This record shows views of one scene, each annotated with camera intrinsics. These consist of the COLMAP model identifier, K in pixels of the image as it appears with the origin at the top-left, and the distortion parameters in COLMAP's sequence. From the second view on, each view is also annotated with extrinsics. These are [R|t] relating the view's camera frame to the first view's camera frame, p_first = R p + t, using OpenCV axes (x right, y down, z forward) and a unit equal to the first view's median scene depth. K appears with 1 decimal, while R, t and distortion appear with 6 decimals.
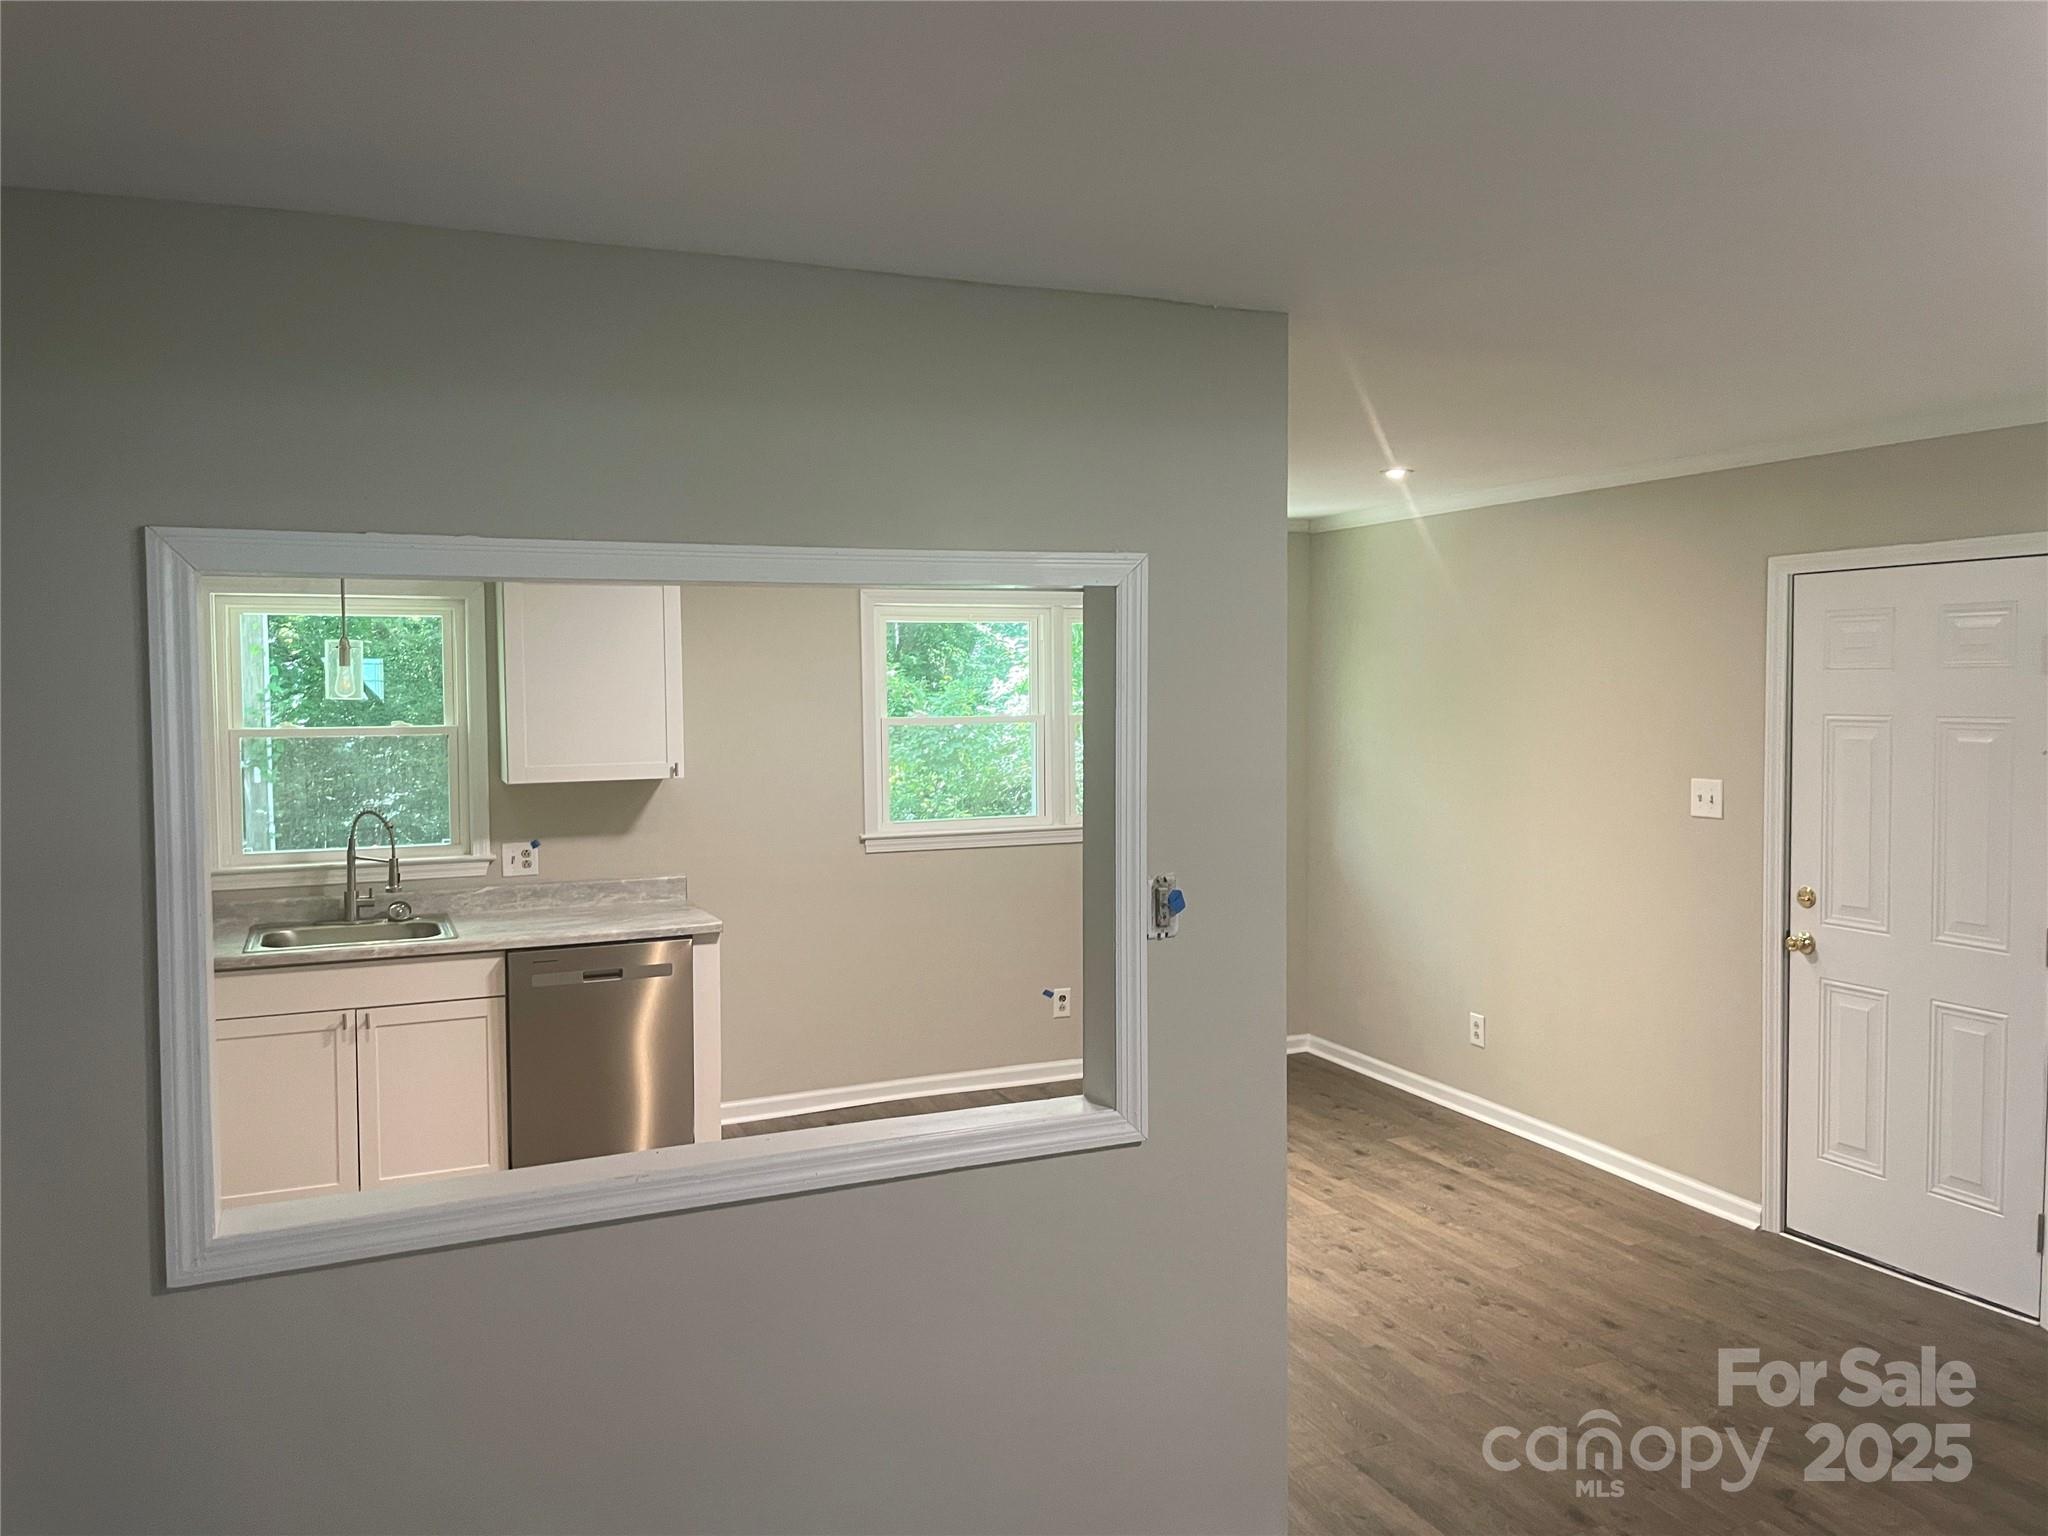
lens RADIAL K [[1562.8, 0, 1010.7], [0, 1562.8, 761.8], [0, 0, 1]] dist [0.064964, -0.087440]
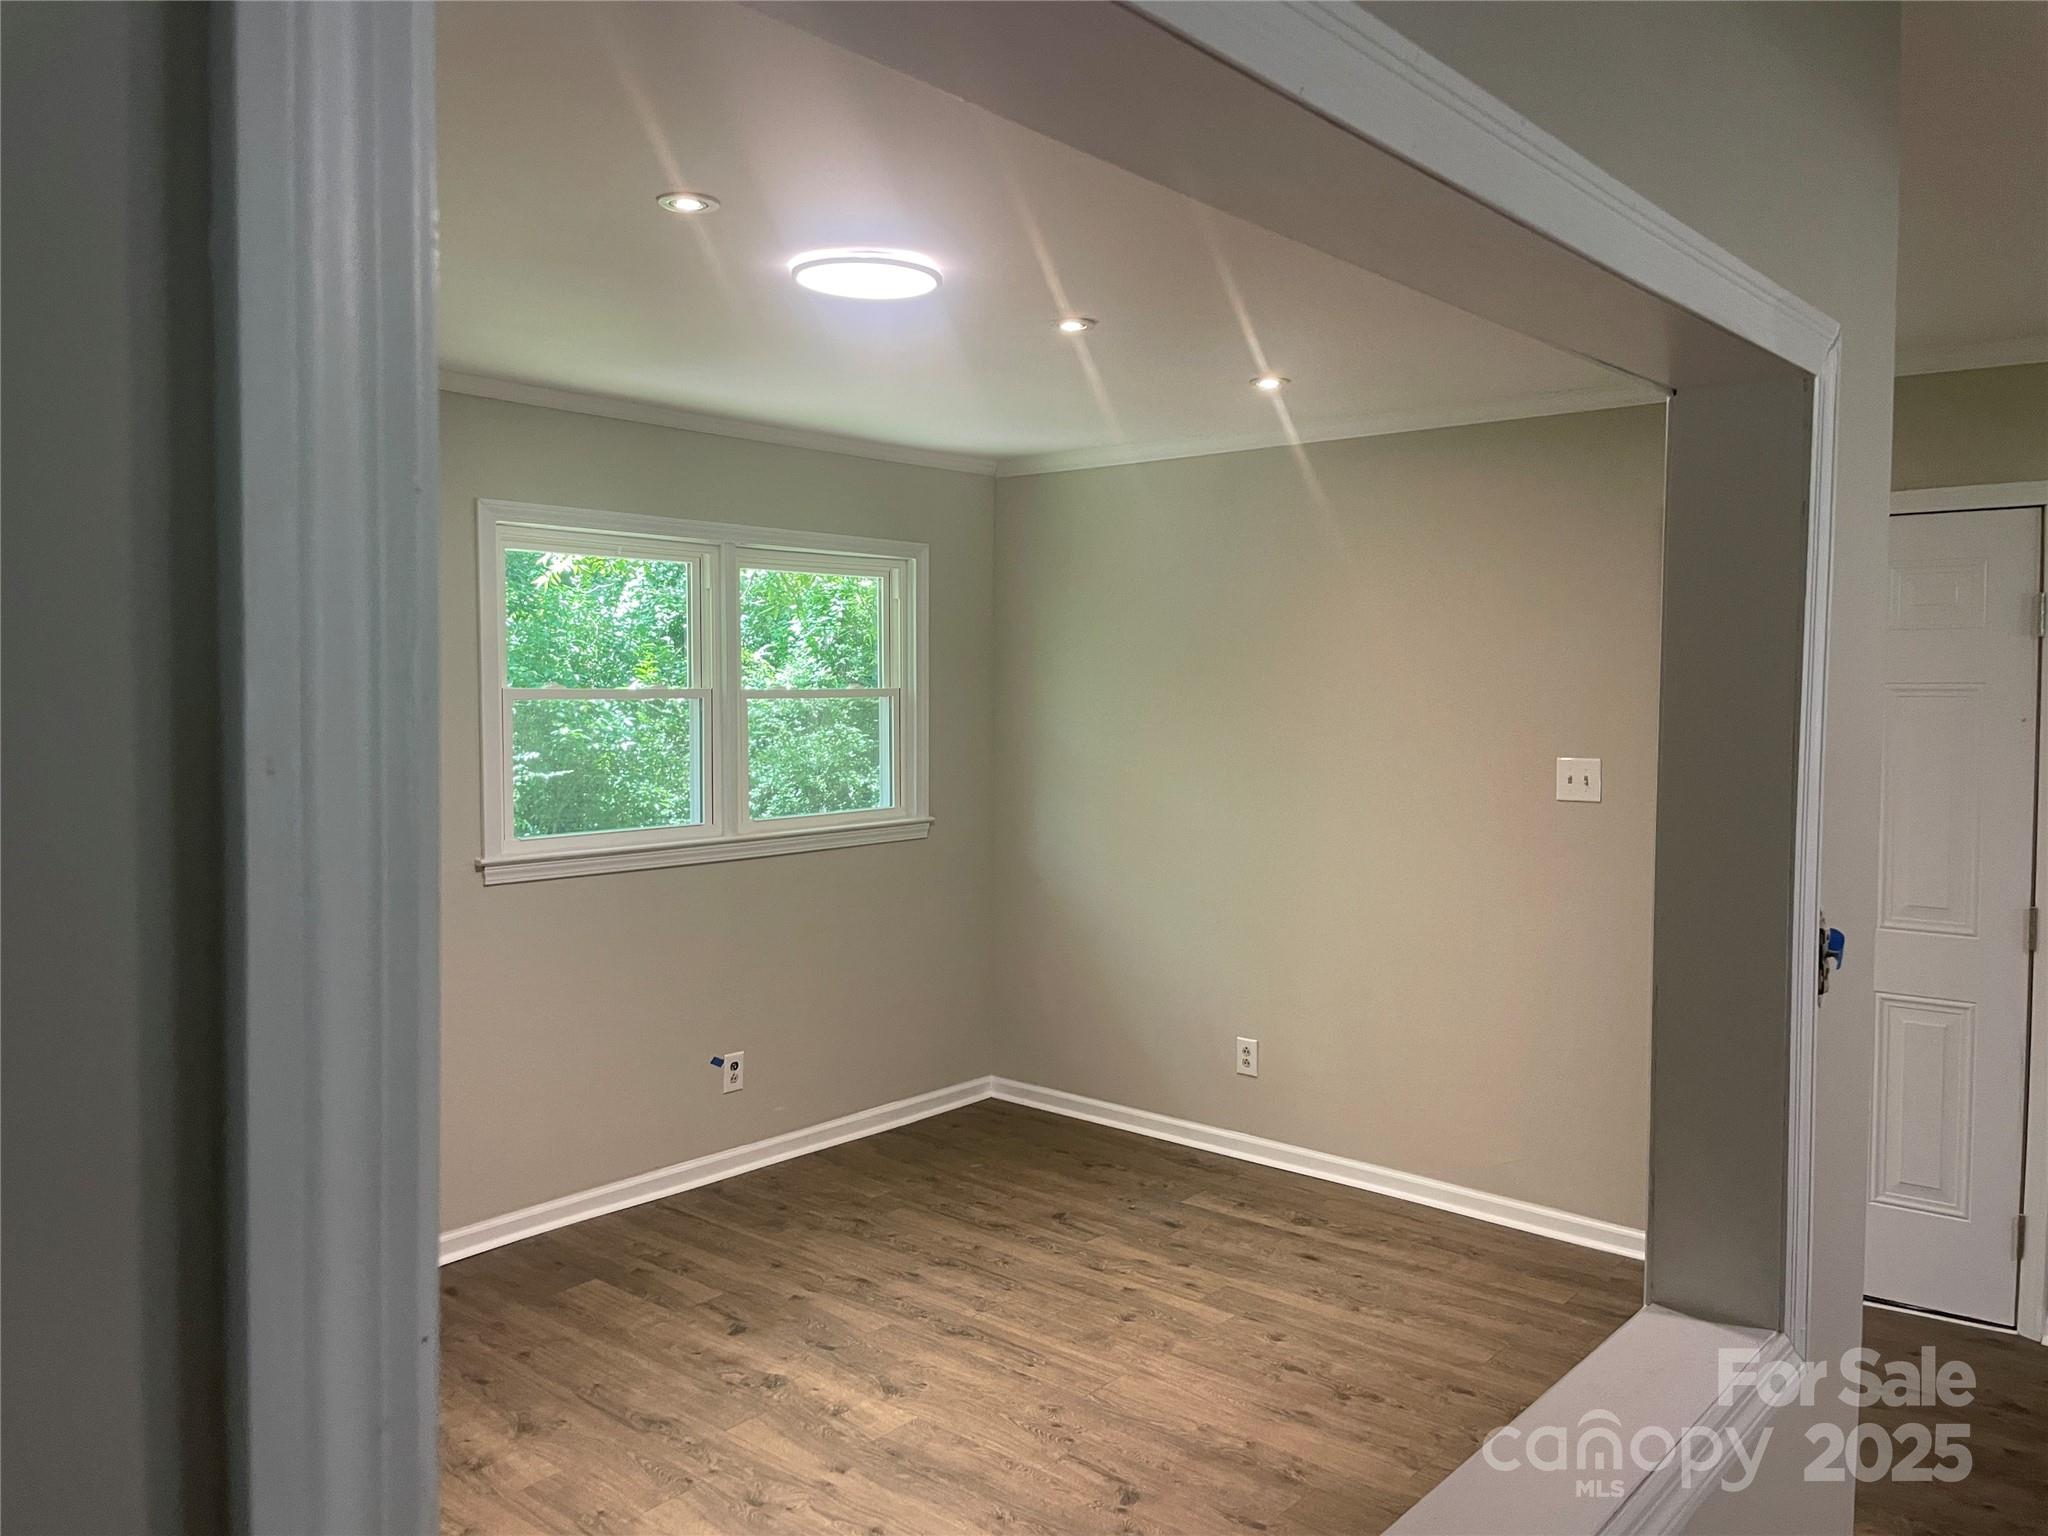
lens RADIAL K [[1562.8, 0, 1024.3], [0, 1562.8, 763.2], [0, 0, 1]] dist [0.064964, -0.087440]
pose [[0.896219, -0.011885, 0.443452, -0.215740], [0.013263, 0.999912, -0.000005, 0.009072], [-0.443413, 0.005886, 0.896298, 0.320107]]
